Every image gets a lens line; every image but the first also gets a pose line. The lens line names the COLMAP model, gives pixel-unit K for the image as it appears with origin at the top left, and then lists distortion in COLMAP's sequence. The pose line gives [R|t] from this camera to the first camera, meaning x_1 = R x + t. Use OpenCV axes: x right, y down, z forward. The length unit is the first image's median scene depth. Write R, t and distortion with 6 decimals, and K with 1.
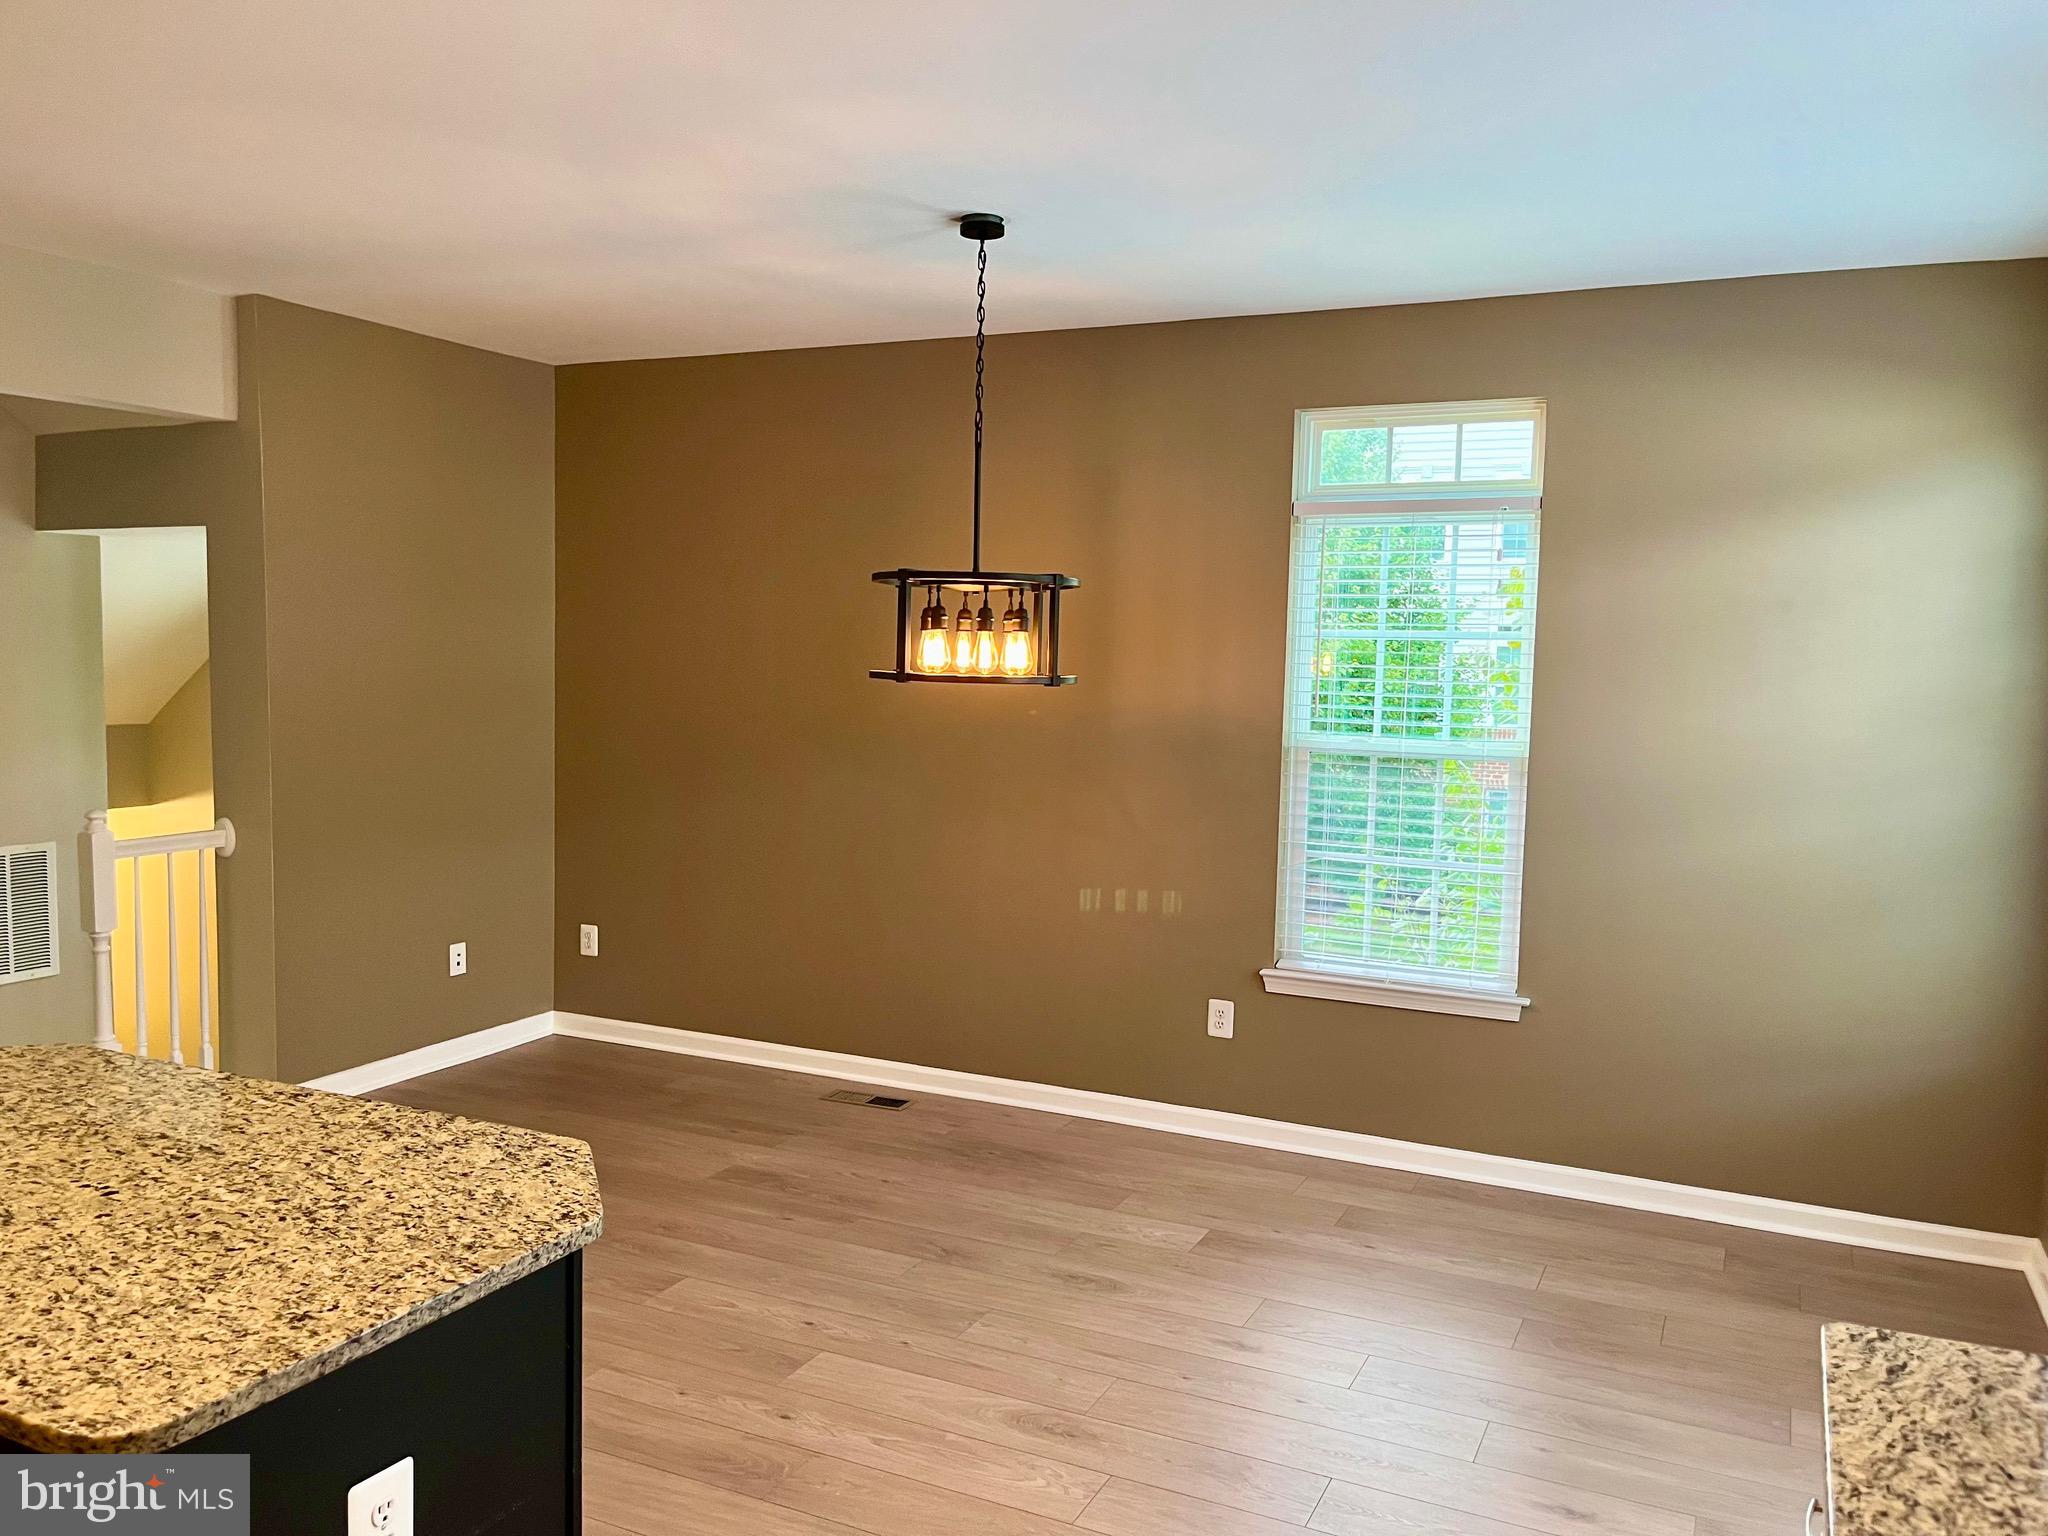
lens RADIAL K [[1554.3, 0, 1032.0], [0, 1554.3, 772.4], [0, 0, 1]] dist [0.059065, -0.068872]
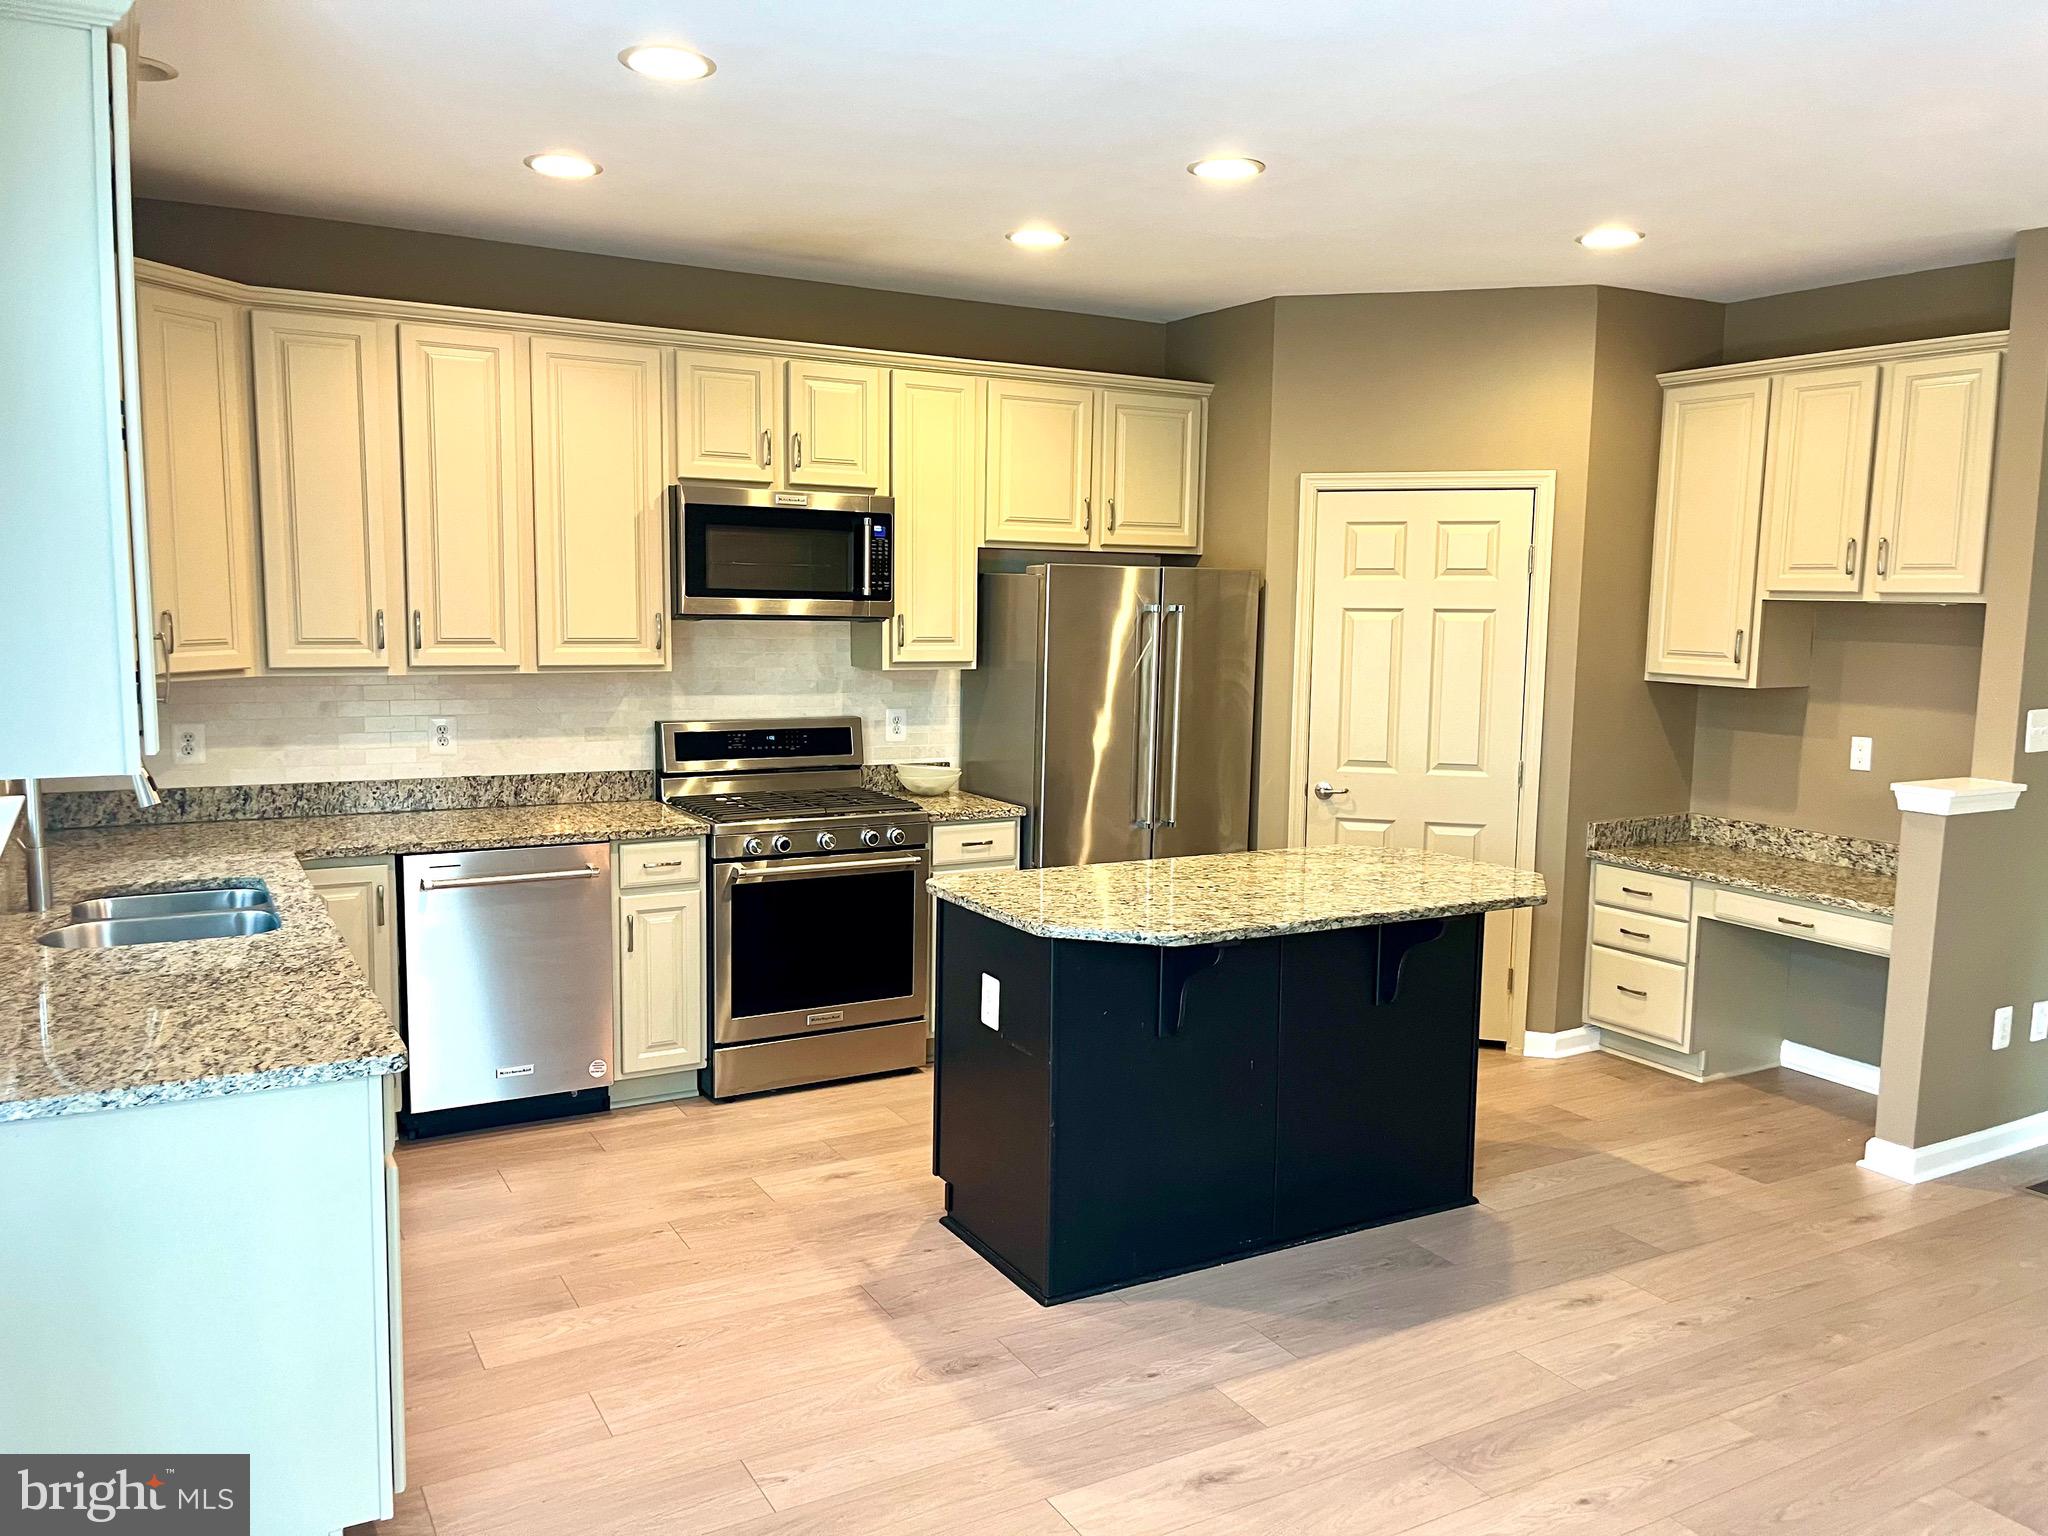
lens RADIAL K [[1554.3, 0, 1042.6], [0, 1554.3, 779.1], [0, 0, 1]] dist [0.059065, -0.068872]
pose [[-0.565315, 0.062856, -0.822477, 1.425186], [-0.095660, 0.985369, 0.141055, -0.157398], [0.819310, 0.158418, -0.551031, 2.374502]]
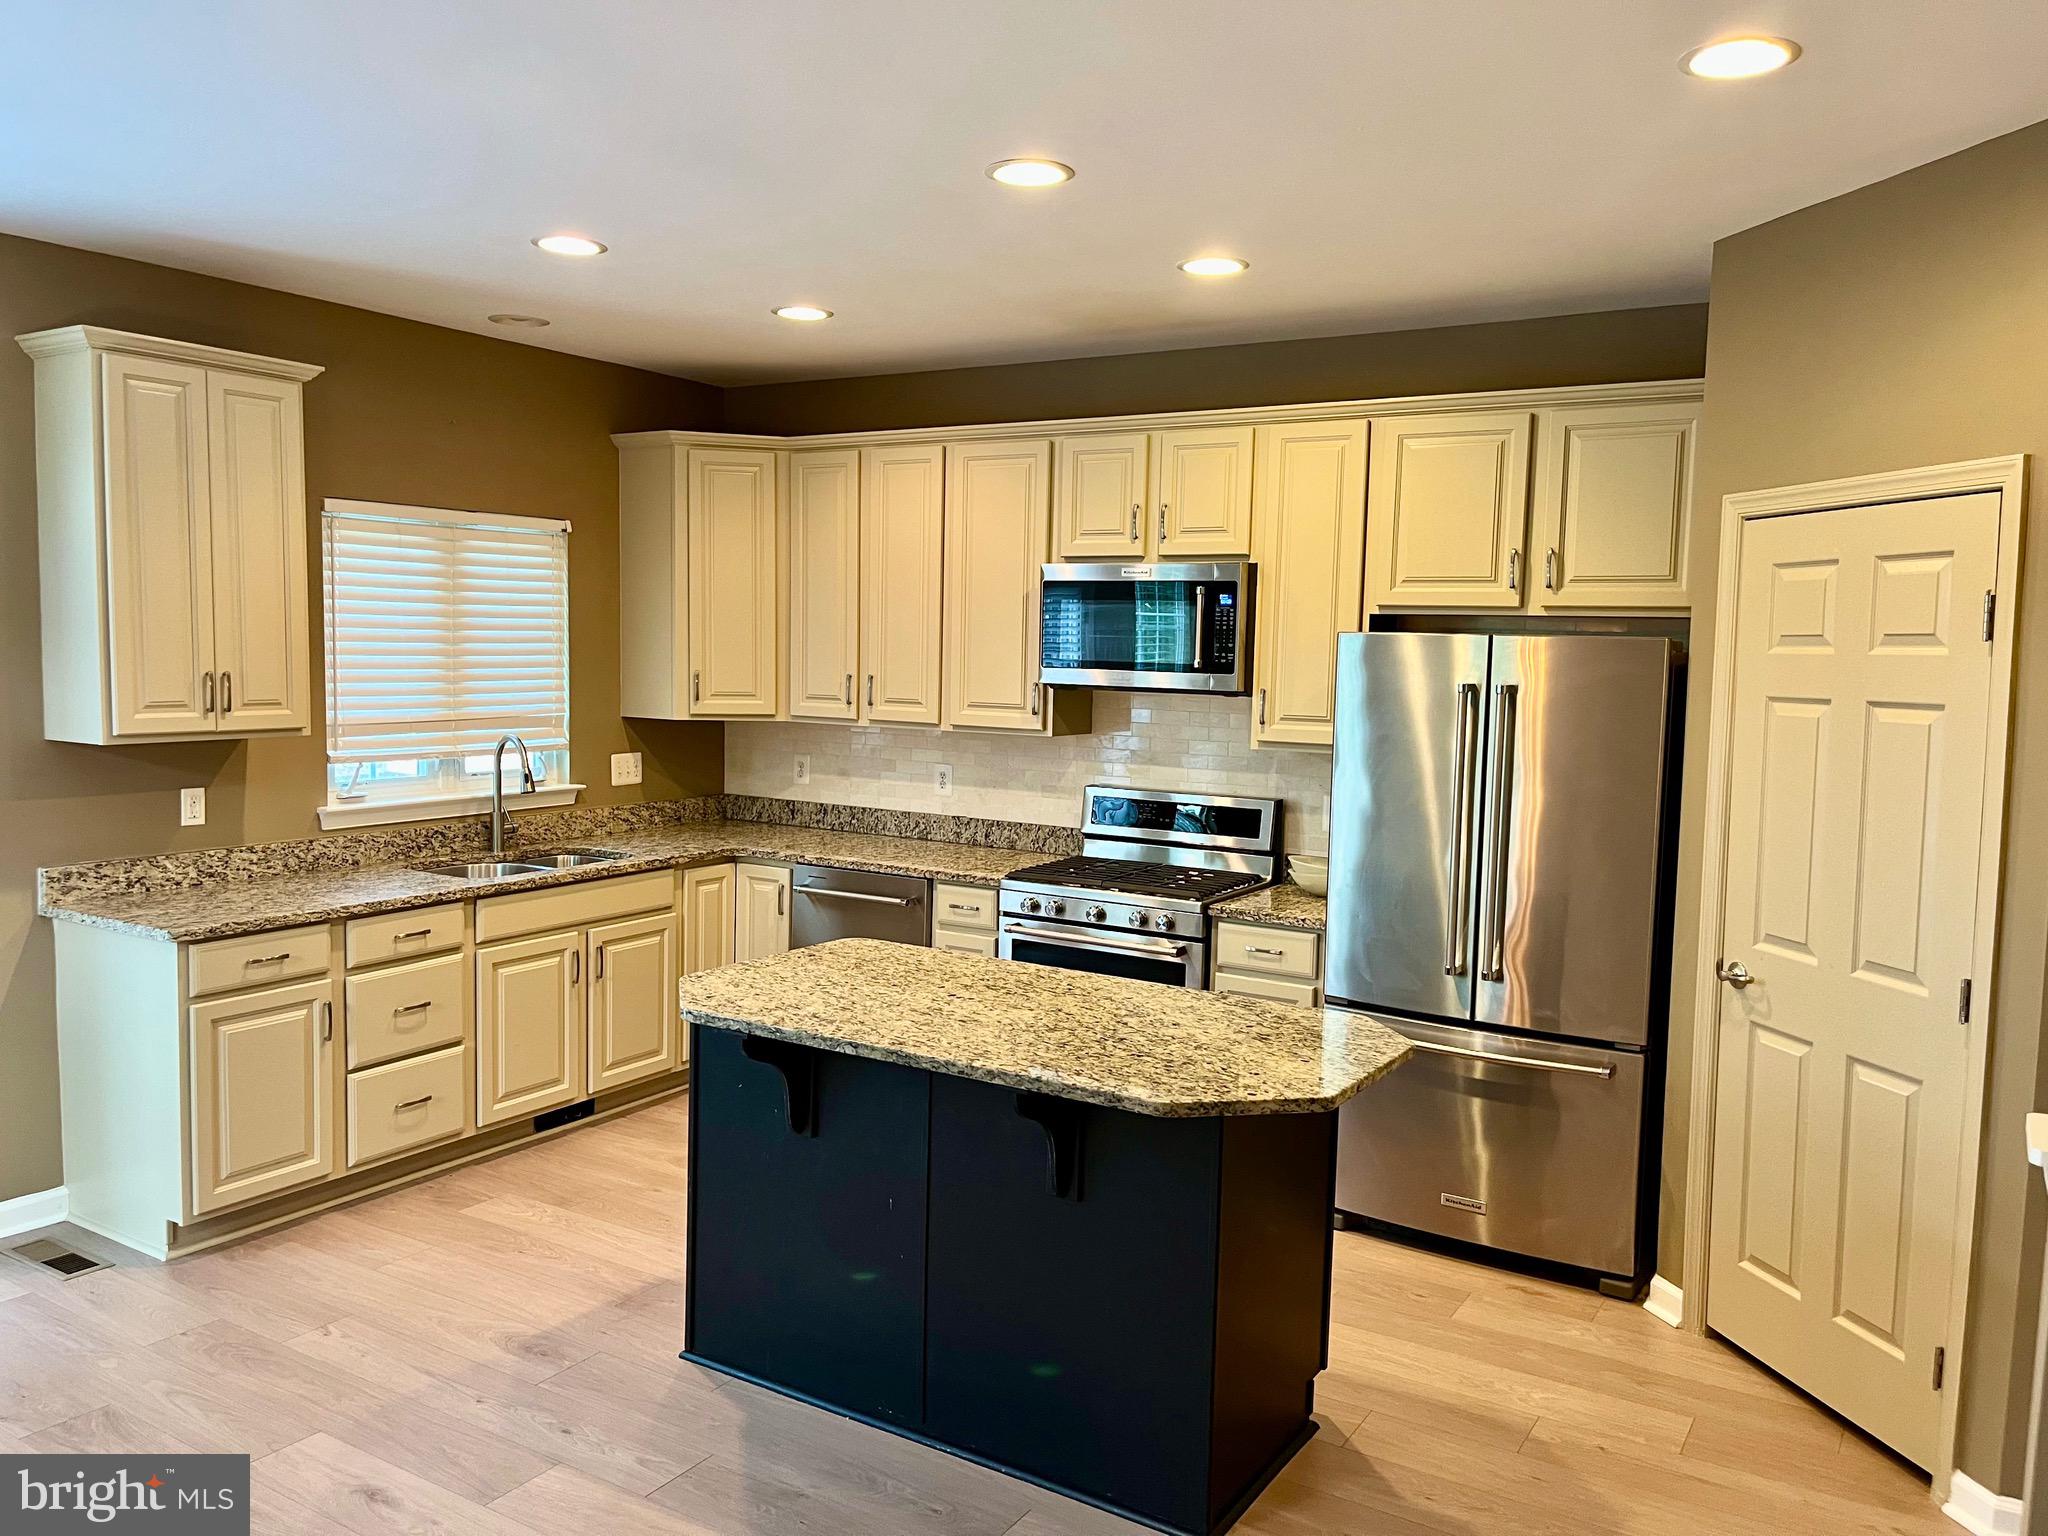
lens RADIAL K [[1554.3, 0, 1036.5], [0, 1554.3, 769.1], [0, 0, 1]] dist [0.059065, -0.068872]
pose [[-0.993259, -0.058404, 0.100127, -1.043312], [-0.041745, 0.986061, 0.161063, -0.324342], [-0.108138, 0.155797, -0.981852, 3.298035]]
